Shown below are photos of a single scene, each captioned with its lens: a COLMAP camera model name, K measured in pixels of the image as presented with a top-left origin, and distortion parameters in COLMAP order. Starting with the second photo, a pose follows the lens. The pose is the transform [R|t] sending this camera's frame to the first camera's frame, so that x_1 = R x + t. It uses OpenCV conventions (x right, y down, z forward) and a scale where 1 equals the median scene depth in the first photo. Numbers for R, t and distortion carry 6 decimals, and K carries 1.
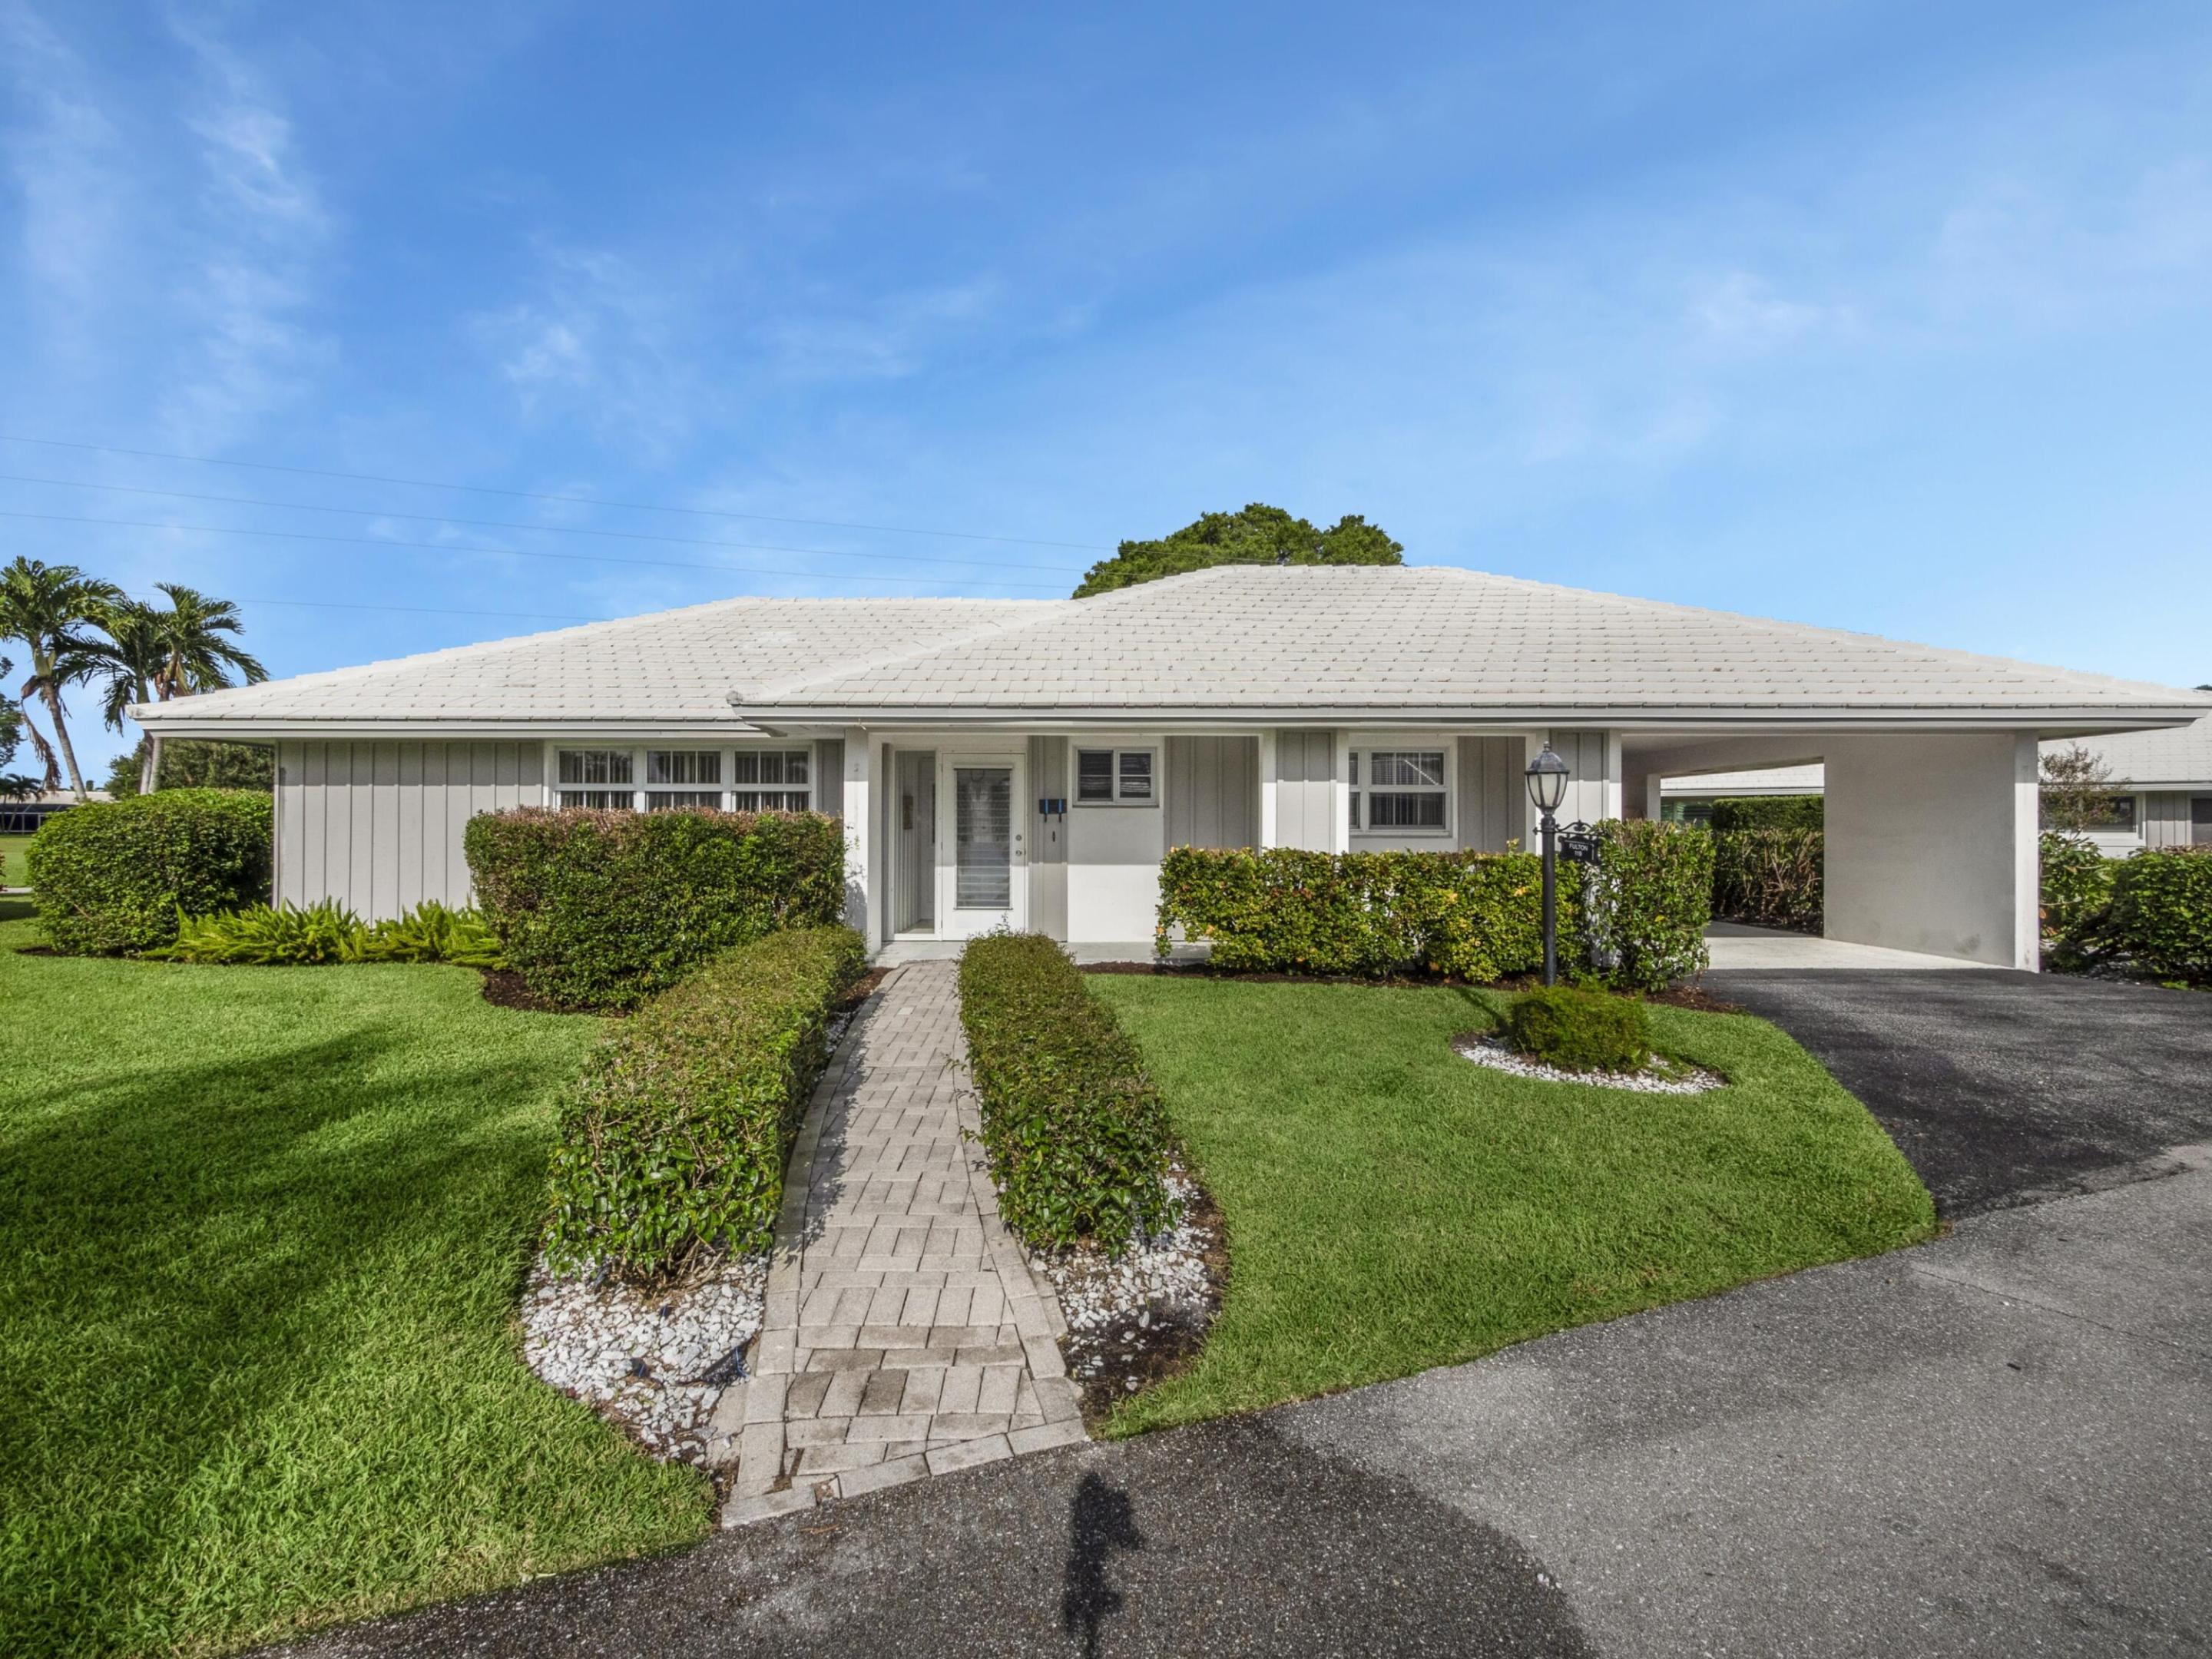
lens RADIAL K [[990.8, 0, 1107.7], [0, 990.8, 817.3], [0, 0, 1]] dist [-0.008497, 0.000385]
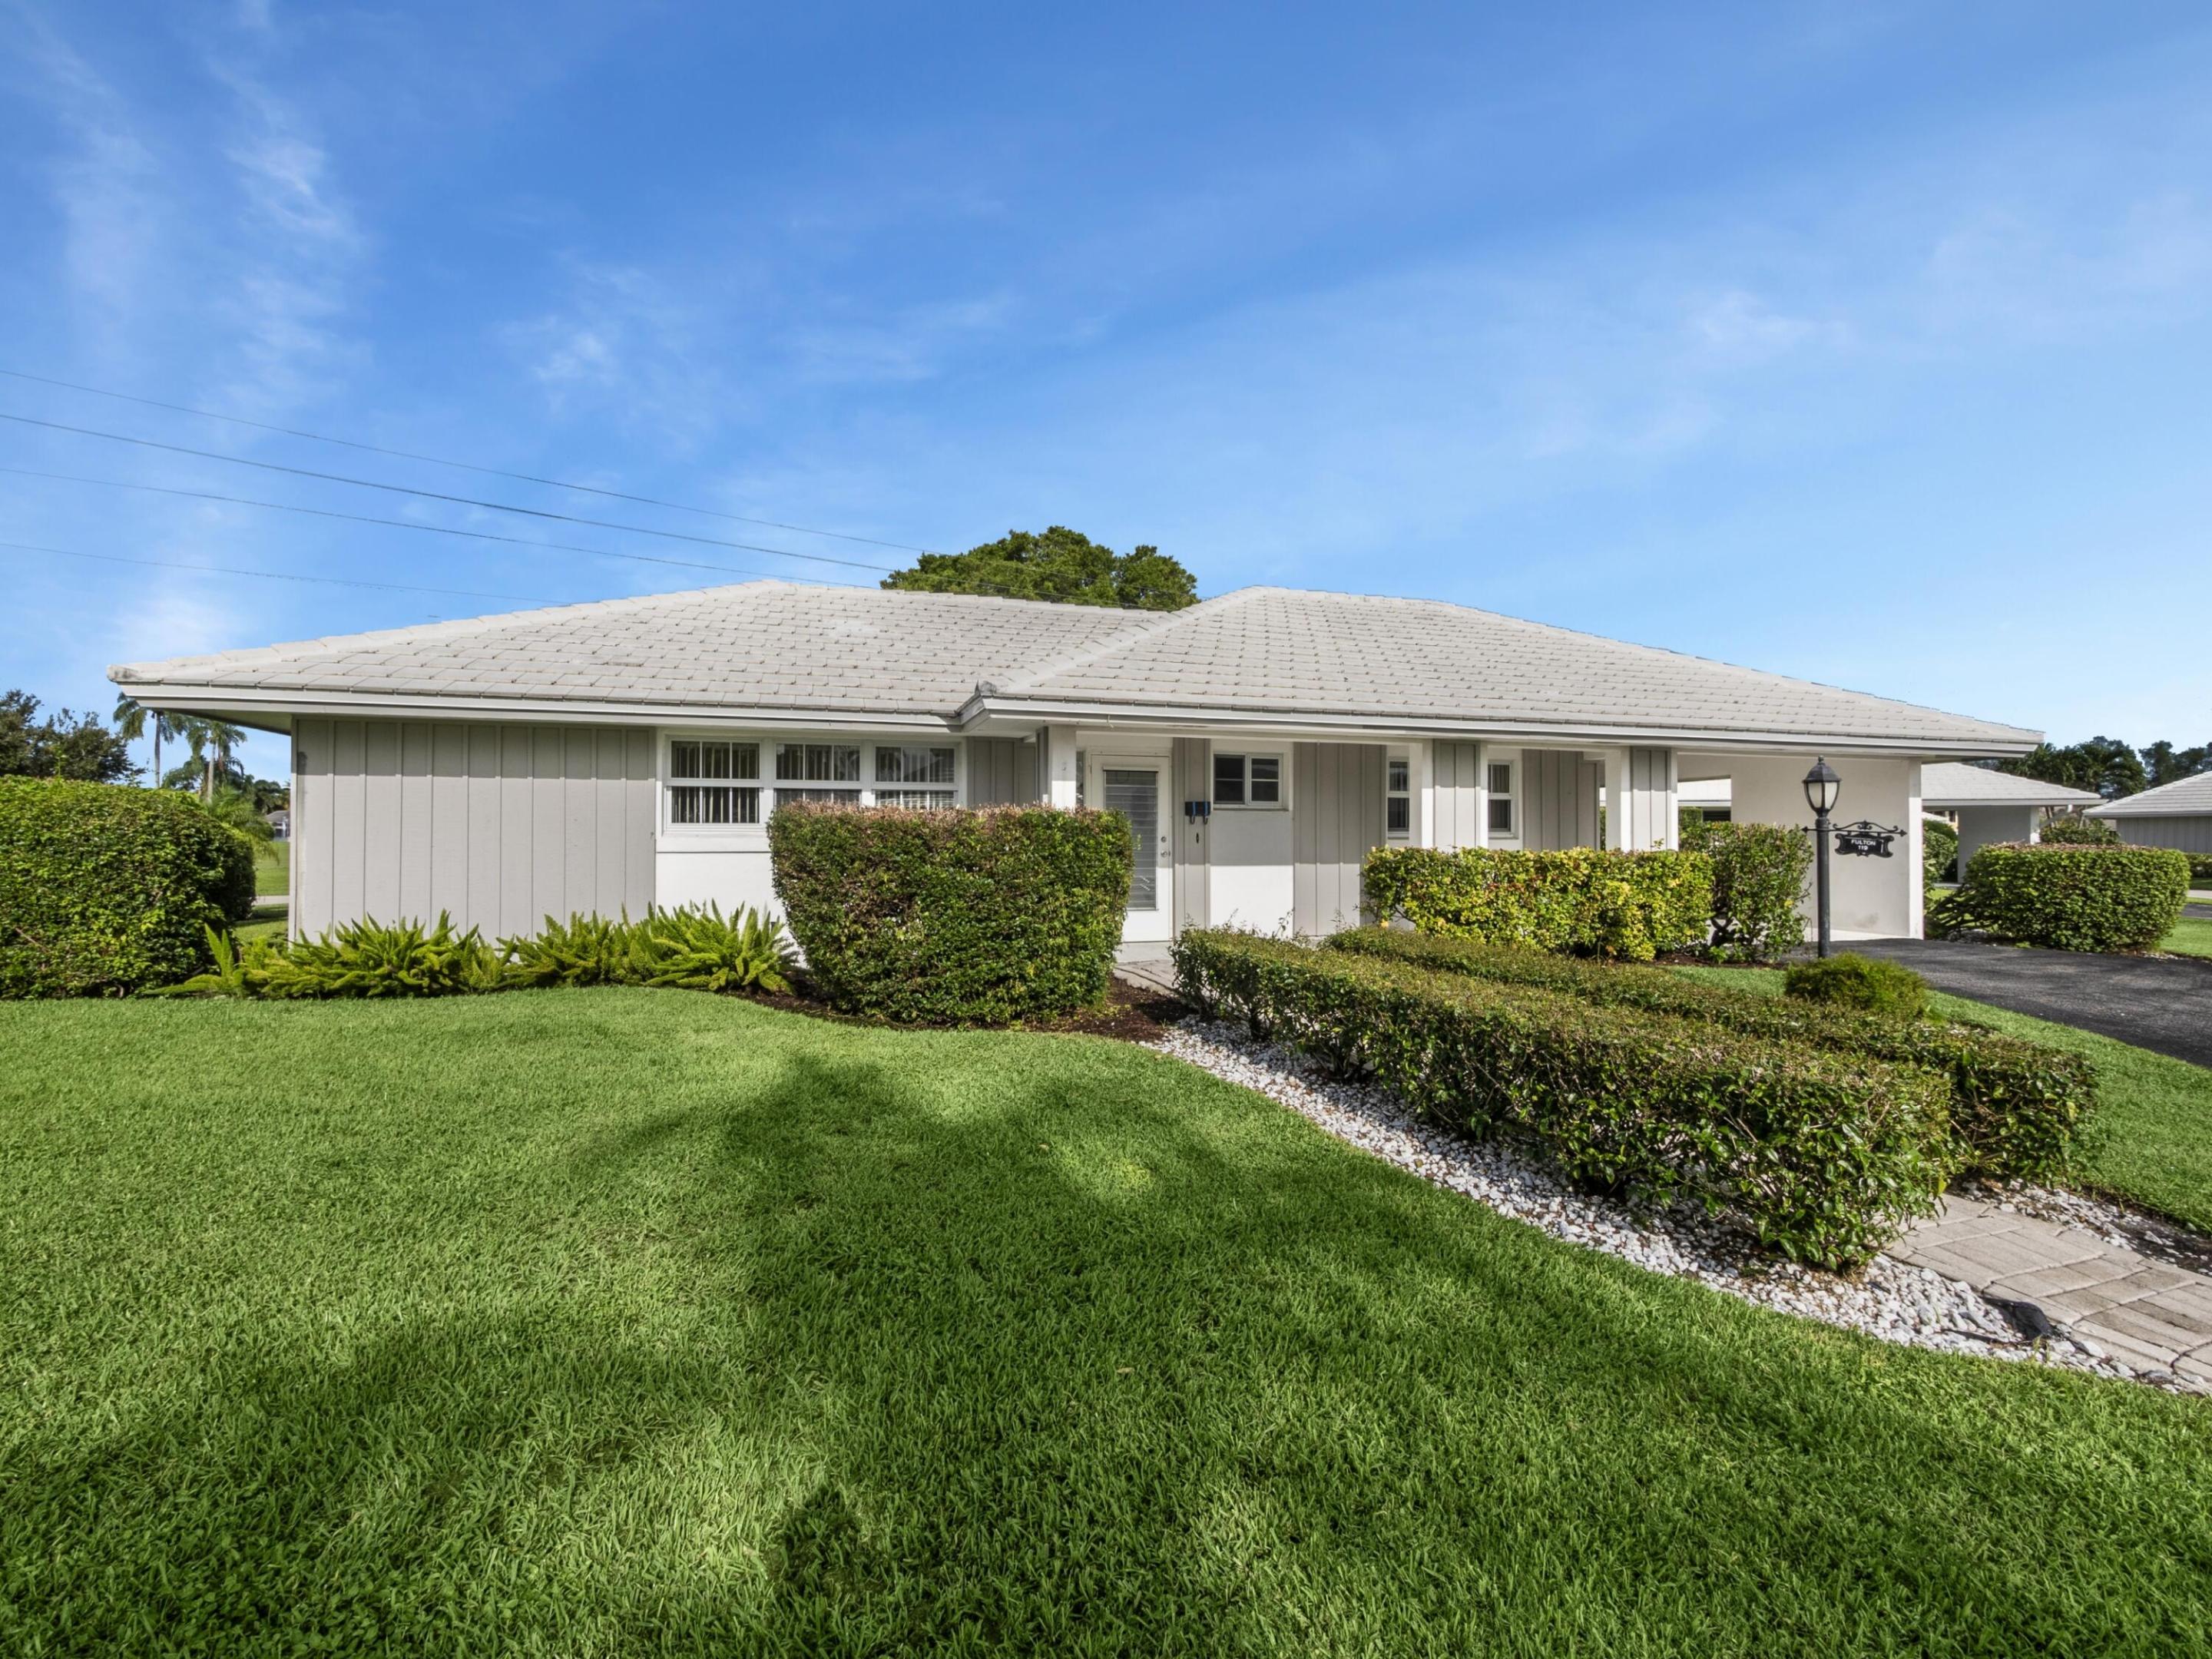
lens RADIAL K [[950.2, 0, 1106.1], [0, 950.2, 834.4], [0, 0, 1]] dist [-0.012197, -0.000200]
pose [[0.959315, 0.001211, 0.282336, -0.422477], [-0.003565, 0.999963, 0.007825, 0.008115], [-0.282316, -0.008513, 0.959284, 0.084588]]
